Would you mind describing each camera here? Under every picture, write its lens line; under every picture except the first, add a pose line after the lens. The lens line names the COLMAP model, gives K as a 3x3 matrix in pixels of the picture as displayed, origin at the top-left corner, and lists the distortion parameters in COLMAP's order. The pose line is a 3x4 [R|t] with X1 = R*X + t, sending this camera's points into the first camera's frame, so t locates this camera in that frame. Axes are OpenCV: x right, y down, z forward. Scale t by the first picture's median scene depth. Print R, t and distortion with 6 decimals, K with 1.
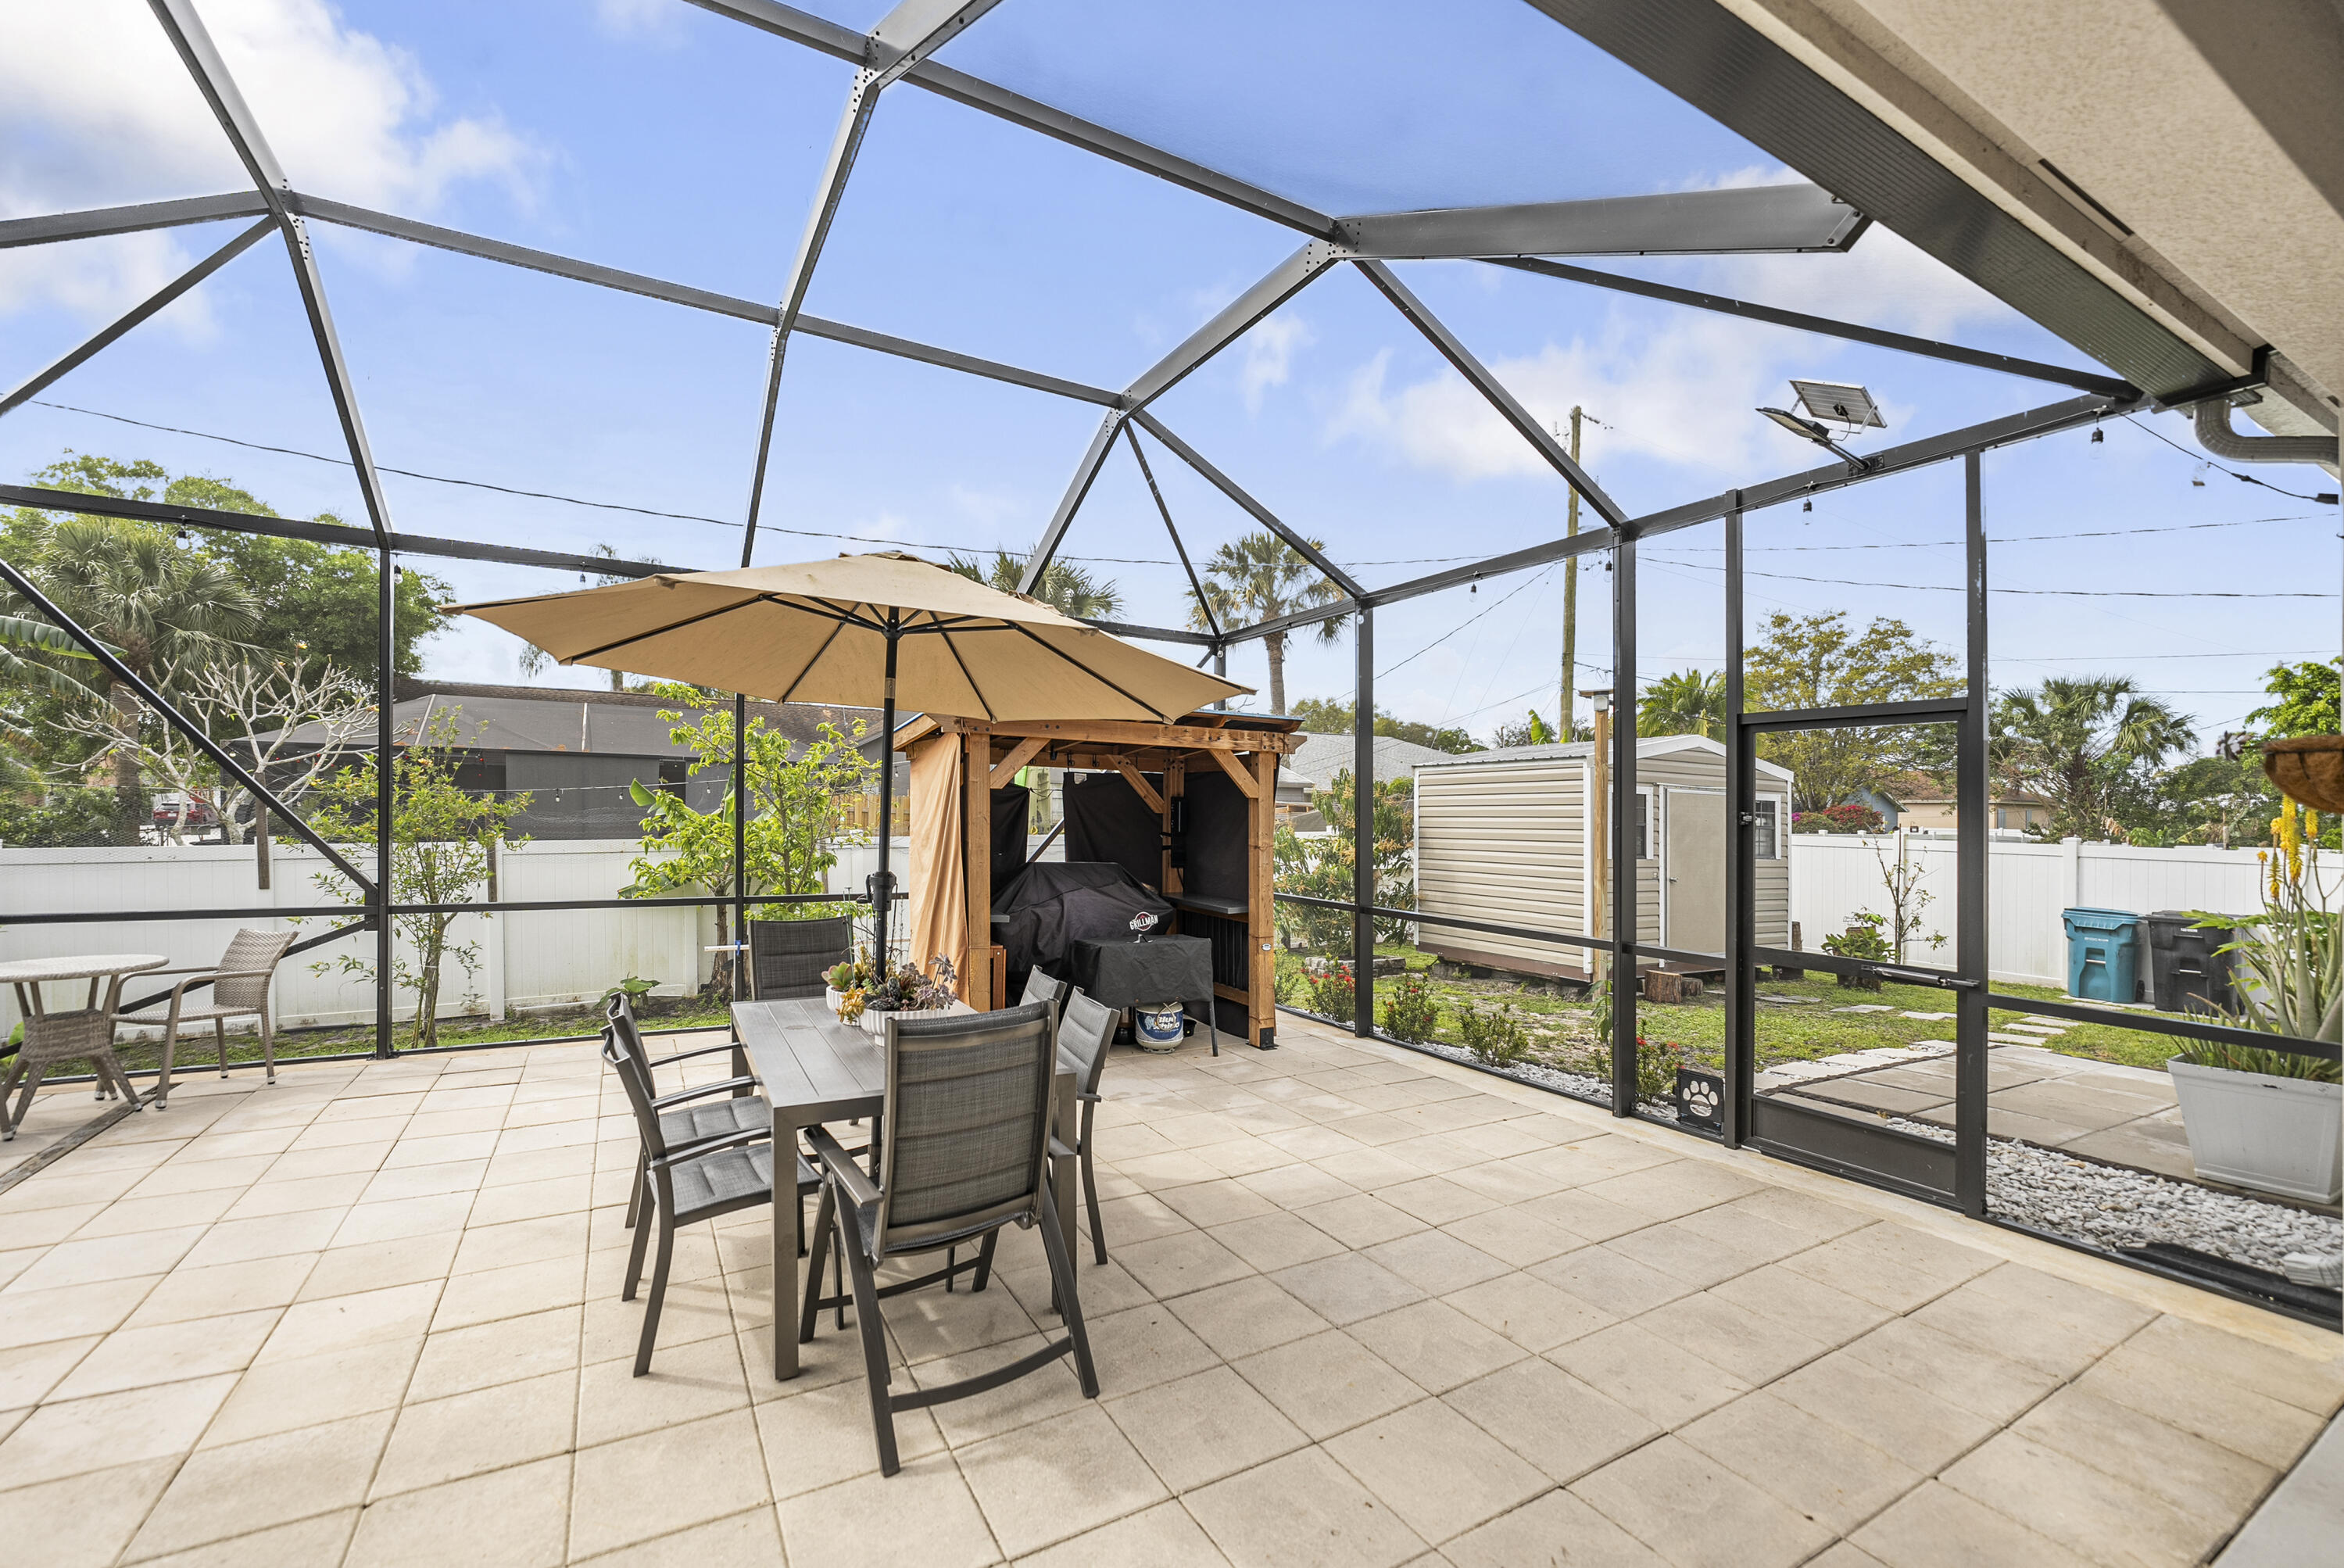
lens RADIAL K [[967.5, 0, 1171.7], [0, 967.5, 787.6], [0, 0, 1]] dist [-0.000345, -0.000103]
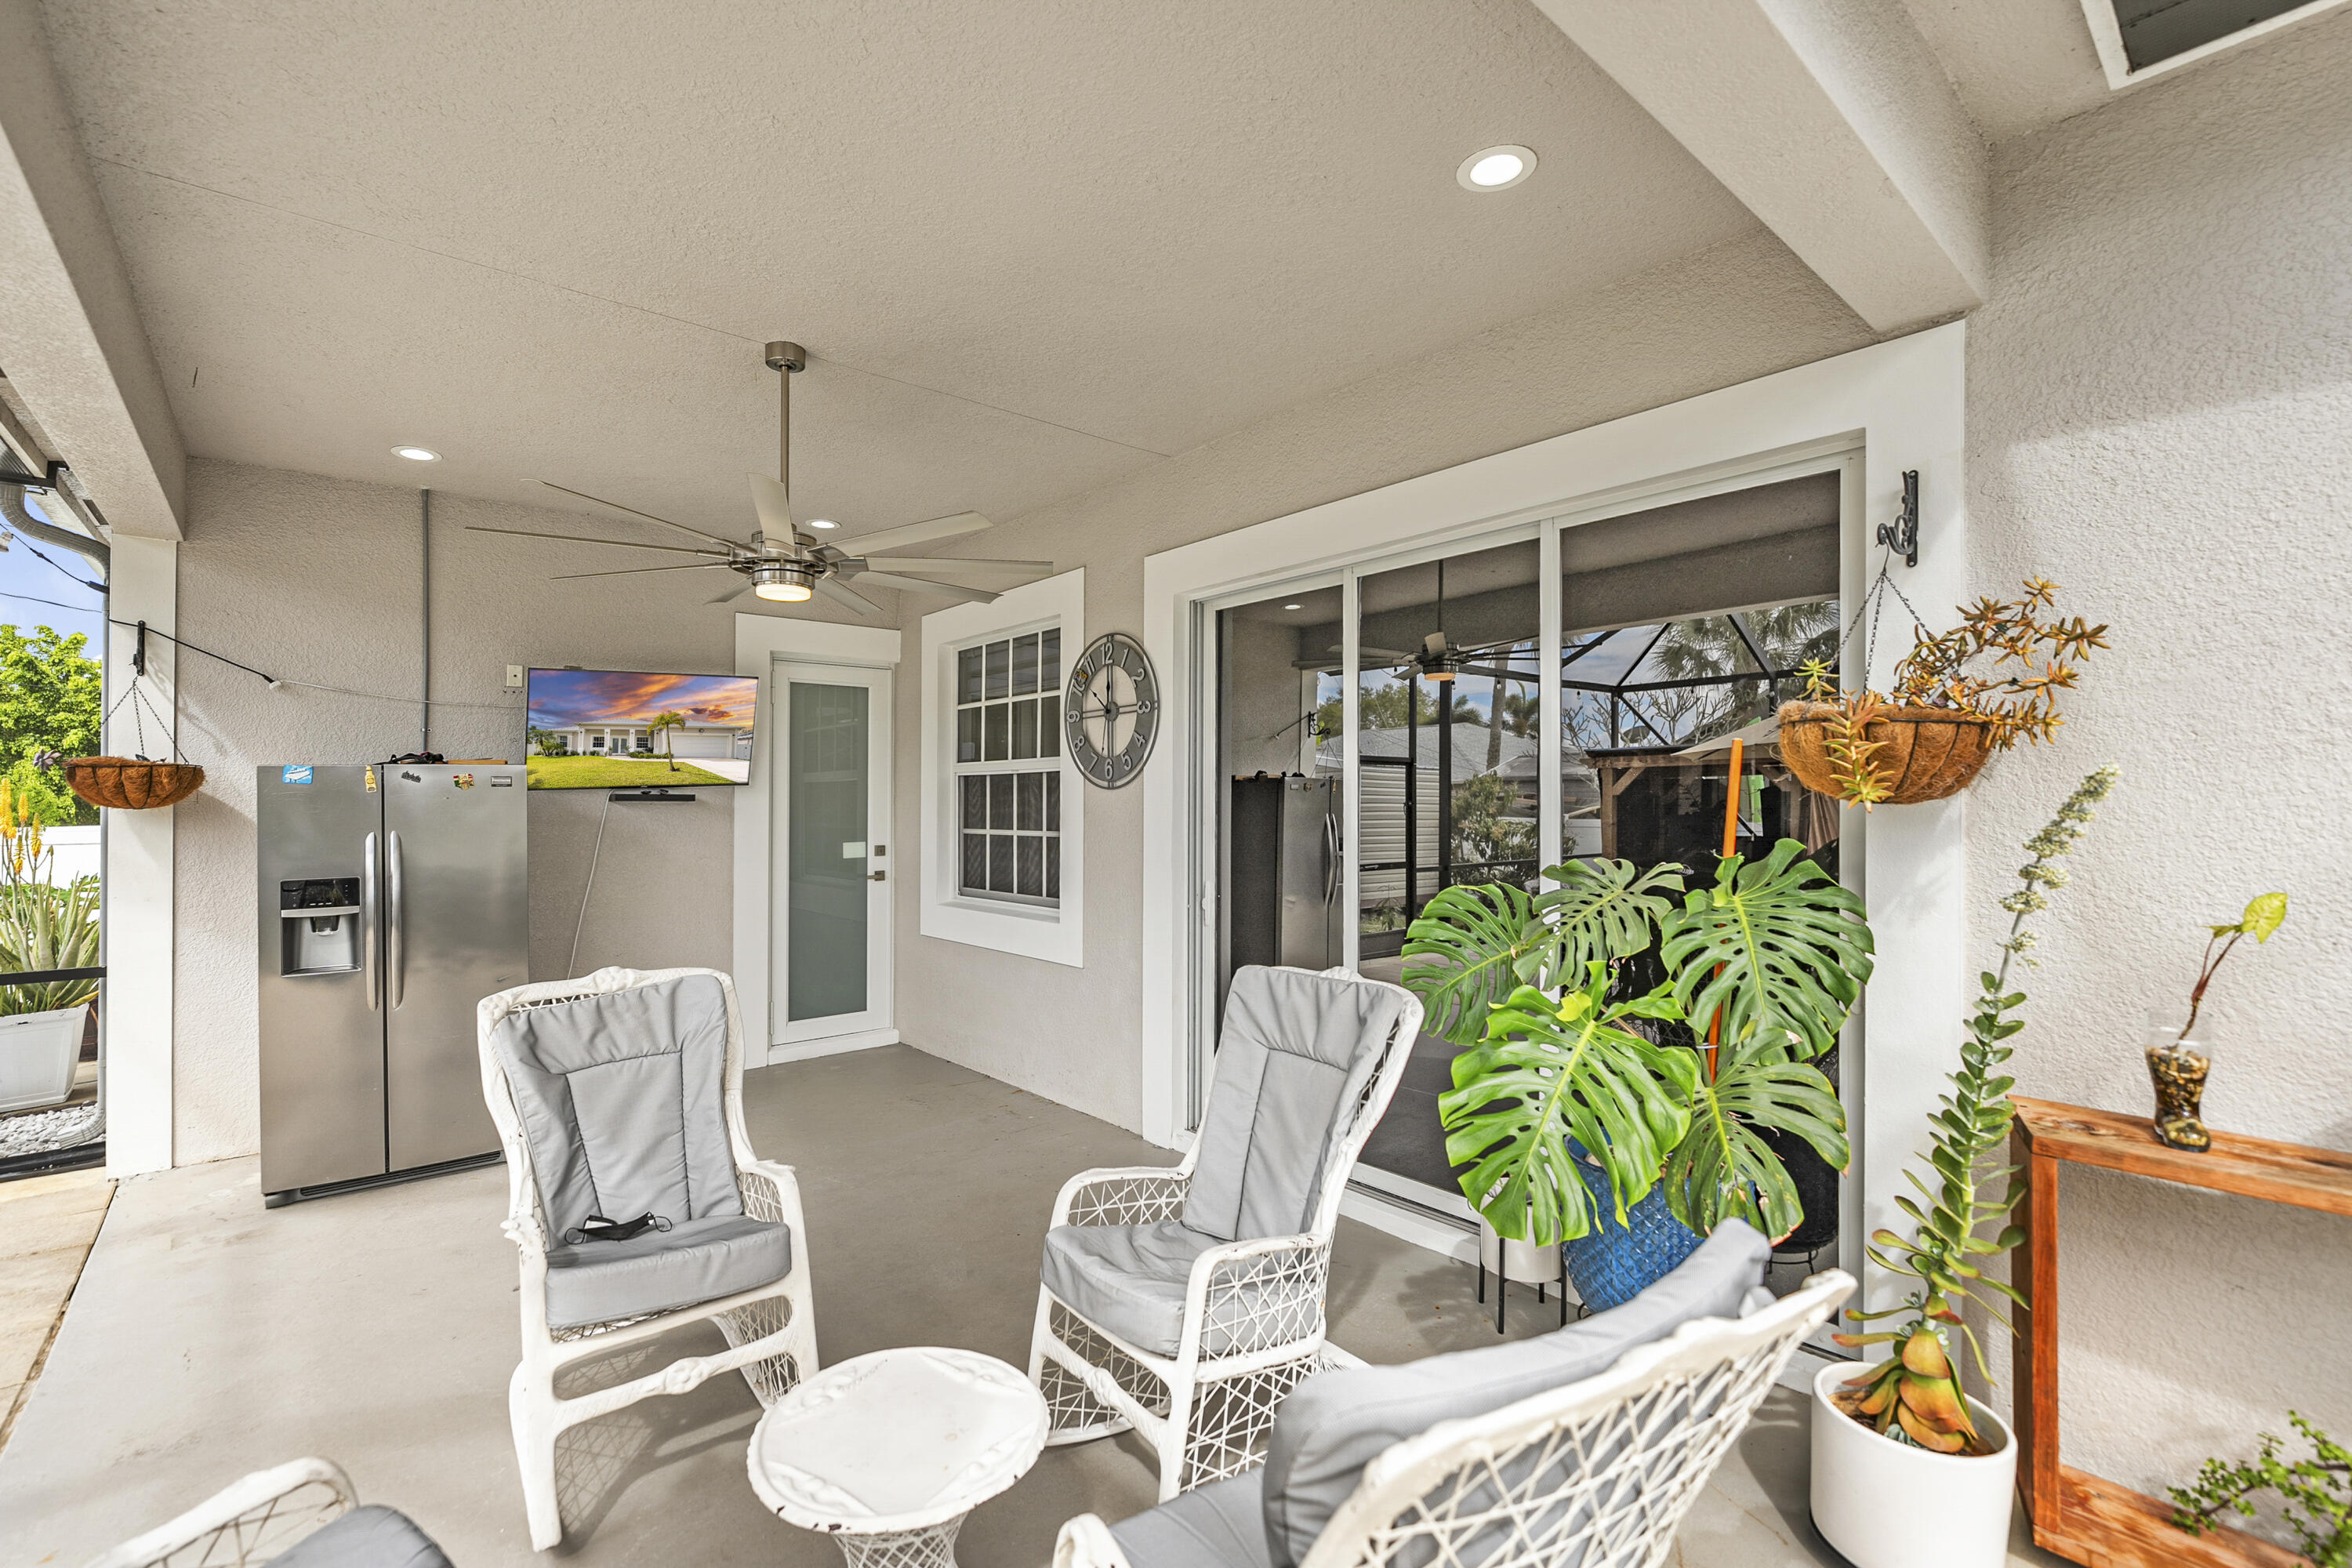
lens RADIAL K [[970.8, 0, 1177.3], [0, 970.8, 790.9], [0, 0, 1]] dist [-0.000345, -0.000103]
pose [[-0.219711, 0.007724, 0.975534, -0.577069], [-0.013931, 0.999842, -0.011054, -0.006695], [-0.975465, -0.016019, -0.219569, -0.251580]]
